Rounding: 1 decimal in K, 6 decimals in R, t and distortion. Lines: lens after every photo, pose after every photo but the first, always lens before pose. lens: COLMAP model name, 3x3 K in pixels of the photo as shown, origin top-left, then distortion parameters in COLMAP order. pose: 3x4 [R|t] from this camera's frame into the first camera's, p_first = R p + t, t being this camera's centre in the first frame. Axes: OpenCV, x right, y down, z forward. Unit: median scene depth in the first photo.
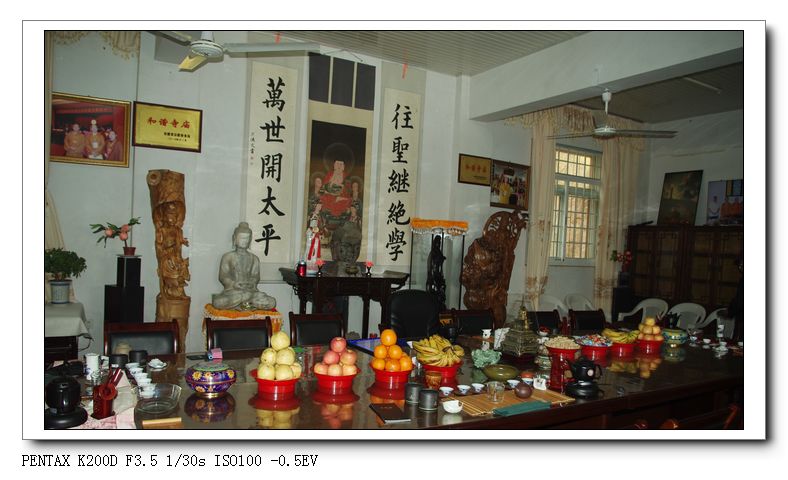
lens RADIAL K [[571.8, 0, 392.6], [0, 571.8, 262.9], [0, 0, 1]] dist [-0.051373, -0.000821]
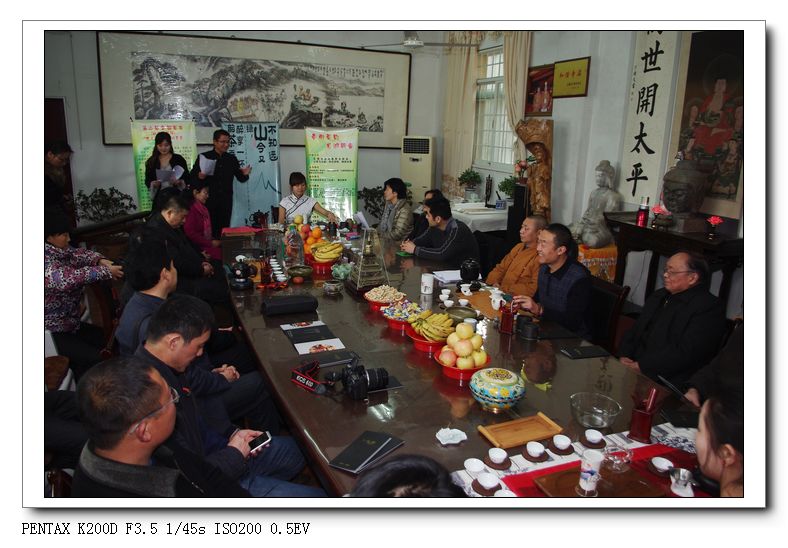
lens RADIAL K [[543.6, 0, 394.0], [0, 543.6, 274.0], [0, 0, 1]] dist [-0.086213, 0.032586]
pose [[-0.138900, 0.205309, -0.968791, 0.728742], [-0.069135, 0.973876, 0.216299, -0.052003], [0.987890, 0.097021, -0.121077, 0.727806]]
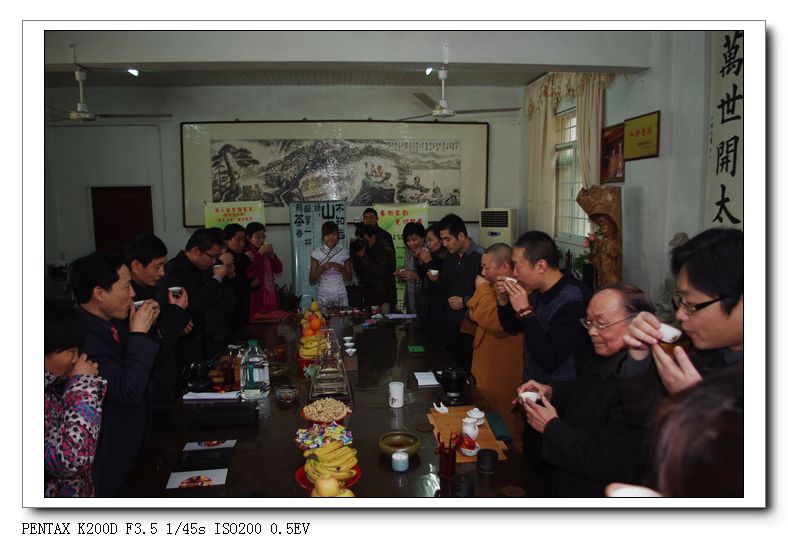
lens RADIAL K [[543.6, 0, 394.0], [0, 543.6, 274.0], [0, 0, 1]] dist [-0.086213, 0.032586]
pose [[-0.387286, 0.085058, -0.918028, 0.584603], [-0.034533, 0.993698, 0.106637, -0.076507], [0.921313, 0.073001, -0.381908, 0.874784]]
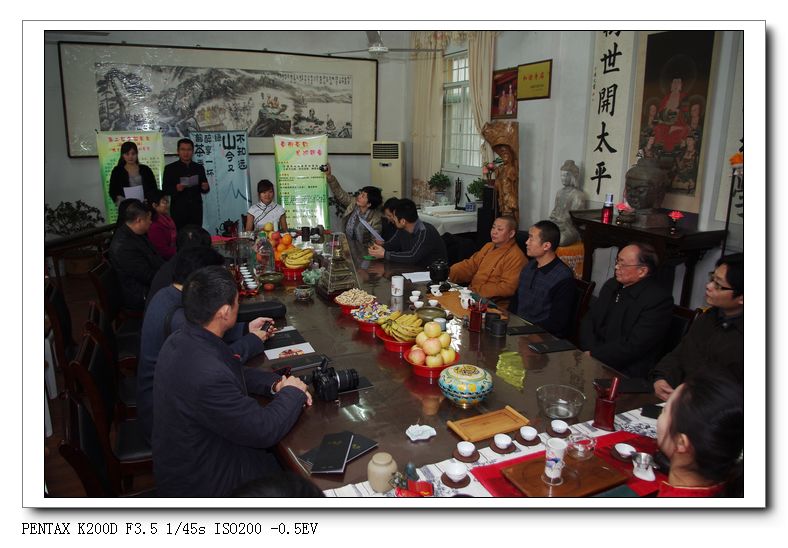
lens RADIAL K [[543.6, 0, 394.0], [0, 543.6, 274.0], [0, 0, 1]] dist [-0.086213, 0.032586]
pose [[-0.088896, 0.198882, -0.975983, 0.734691], [-0.045839, 0.978008, 0.203469, -0.050598], [0.994986, 0.062826, -0.077824, 0.735268]]
